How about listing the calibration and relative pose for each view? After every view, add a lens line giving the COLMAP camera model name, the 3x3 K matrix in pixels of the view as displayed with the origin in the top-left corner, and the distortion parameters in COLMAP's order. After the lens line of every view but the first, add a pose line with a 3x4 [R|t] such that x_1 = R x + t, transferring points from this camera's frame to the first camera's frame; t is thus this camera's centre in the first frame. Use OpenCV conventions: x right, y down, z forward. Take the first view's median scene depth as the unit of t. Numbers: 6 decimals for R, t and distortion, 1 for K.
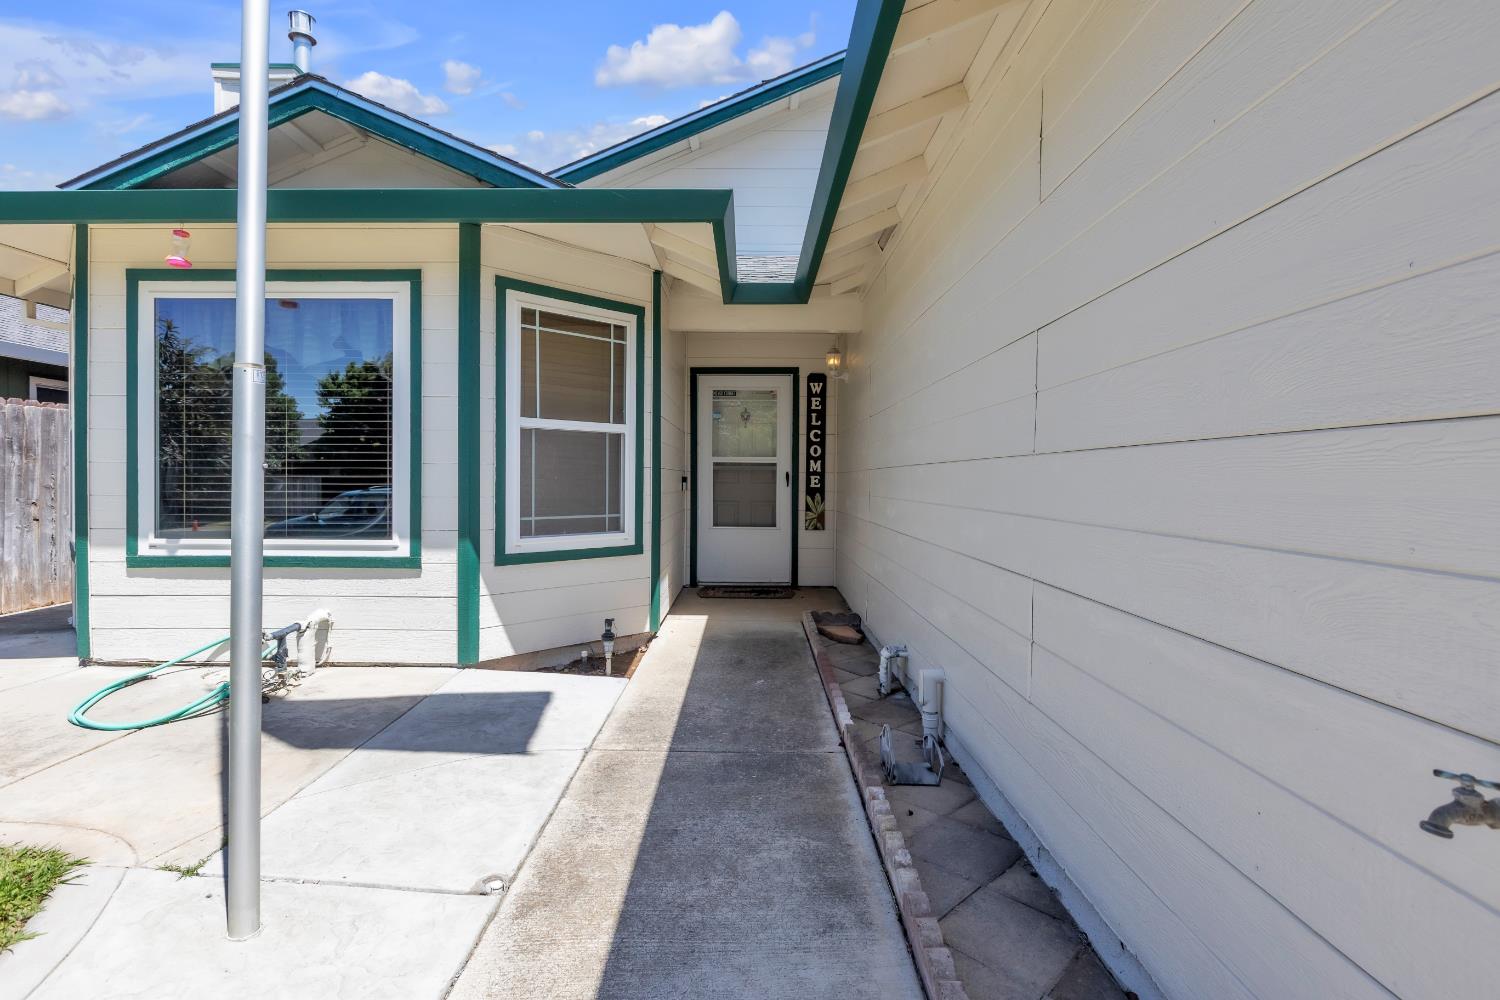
lens RADIAL K [[725.2, 0, 750.9], [0, 725.2, 491.8], [0, 0, 1]] dist [-0.003954, -0.000200]
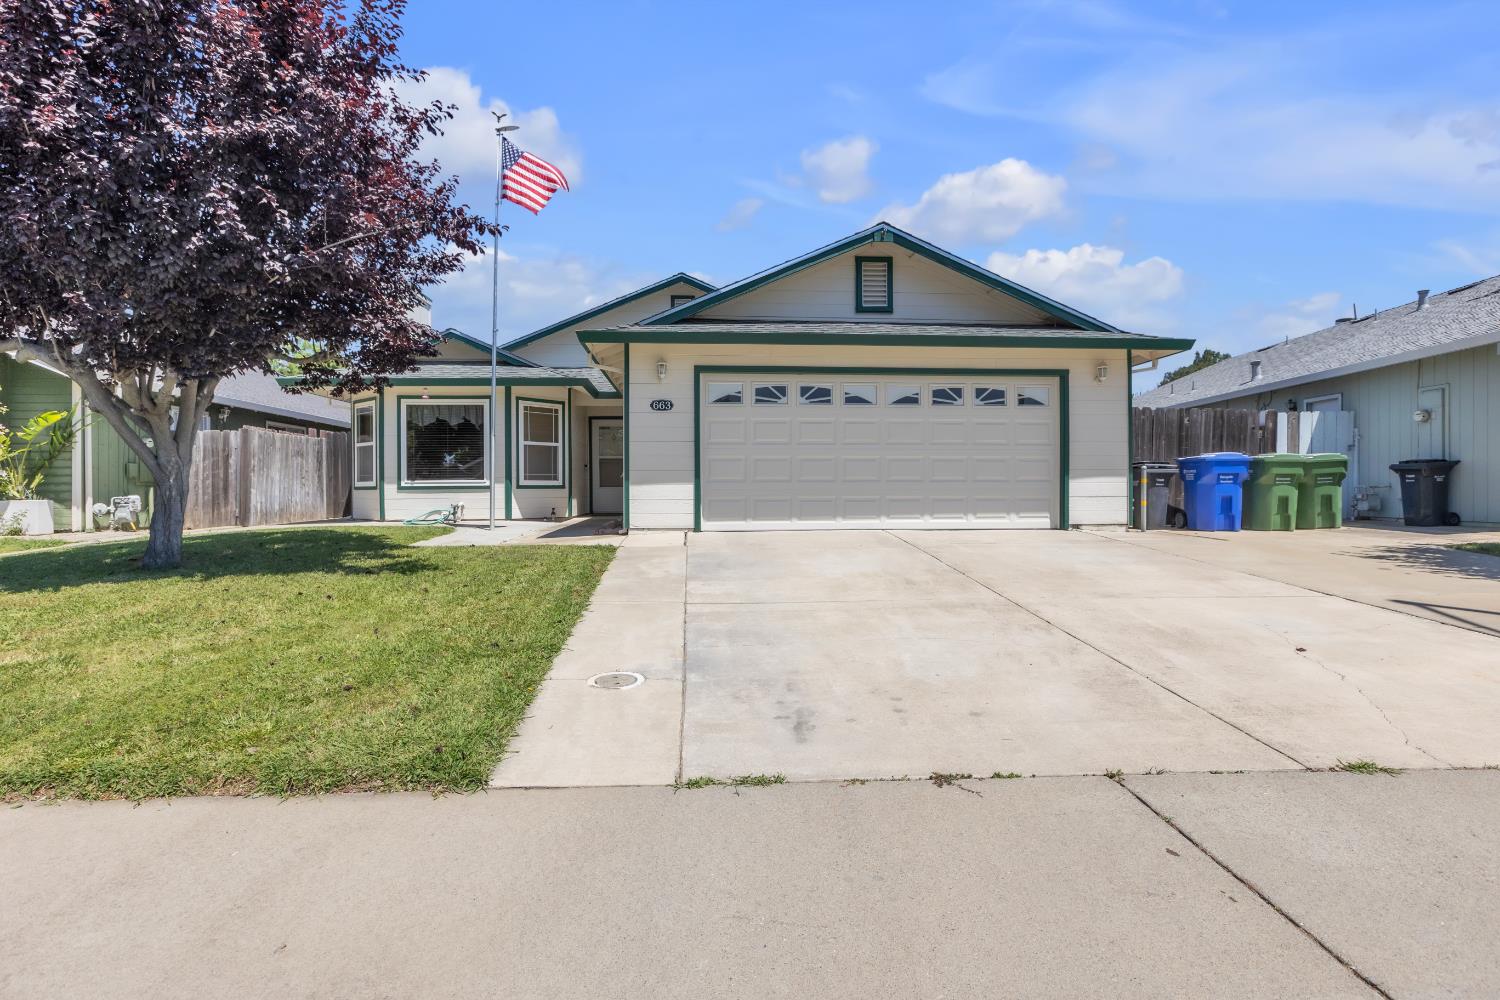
lens RADIAL K [[725.2, 0, 745.2], [0, 725.2, 497.4], [0, 0, 1]] dist [-0.003954, -0.000200]
pose [[0.997710, -0.012267, 0.066522, 0.418866], [0.012456, 0.999919, -0.002428, 0.157083], [-0.066487, 0.003251, 0.997782, -2.161217]]
